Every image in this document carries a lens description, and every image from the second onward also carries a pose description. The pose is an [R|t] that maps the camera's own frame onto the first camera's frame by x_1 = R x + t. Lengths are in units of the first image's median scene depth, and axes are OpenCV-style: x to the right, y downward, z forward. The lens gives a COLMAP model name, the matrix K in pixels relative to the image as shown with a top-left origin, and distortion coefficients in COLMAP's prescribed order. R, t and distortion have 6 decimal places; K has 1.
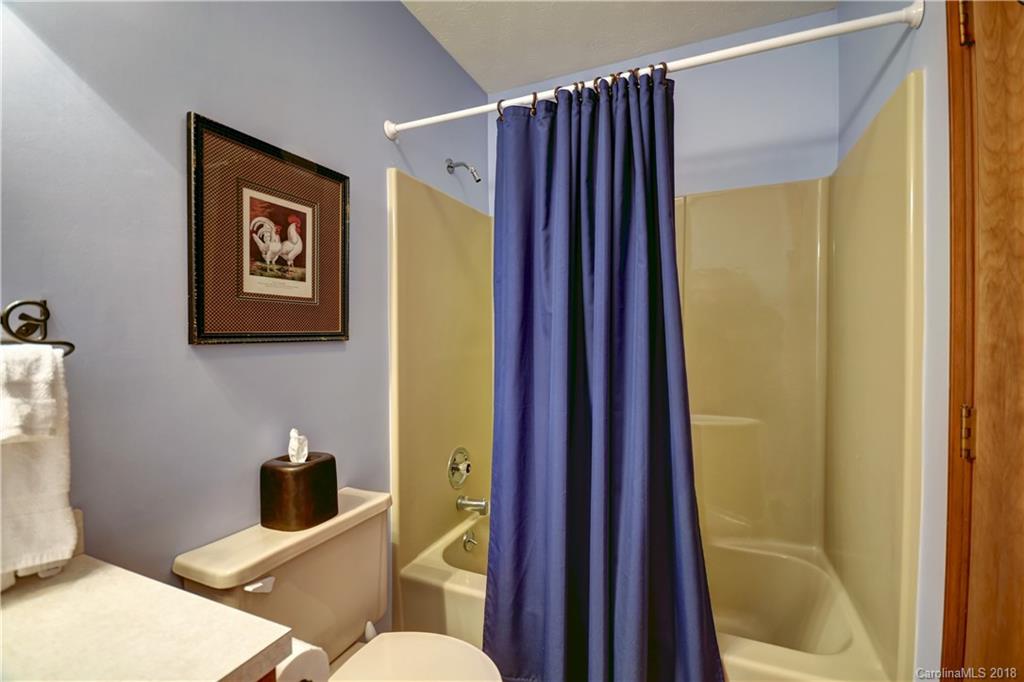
lens RADIAL K [[448.3, 0, 513.9], [0, 448.3, 338.6], [0, 0, 1]] dist [0.012096, -0.015383]
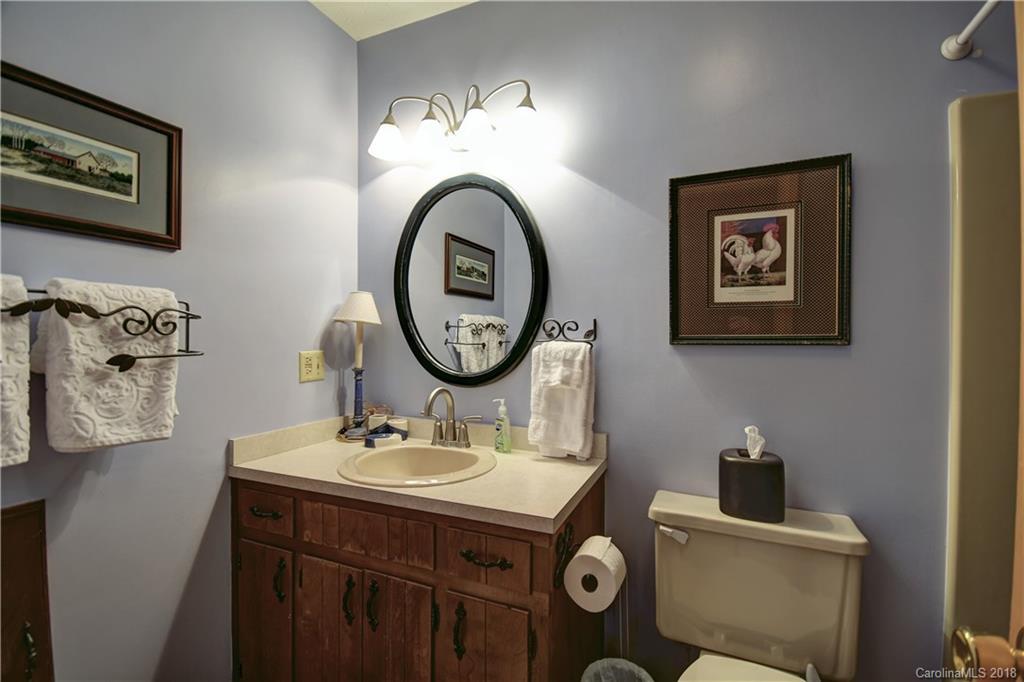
lens RADIAL K [[448.3, 0, 513.9], [0, 448.3, 338.6], [0, 0, 1]] dist [0.012096, -0.015383]
pose [[0.009476, 0.013570, -0.999863, 0.572621], [-0.011002, 0.999849, 0.013465, -0.015481], [0.999895, 0.010873, 0.009624, 0.420472]]
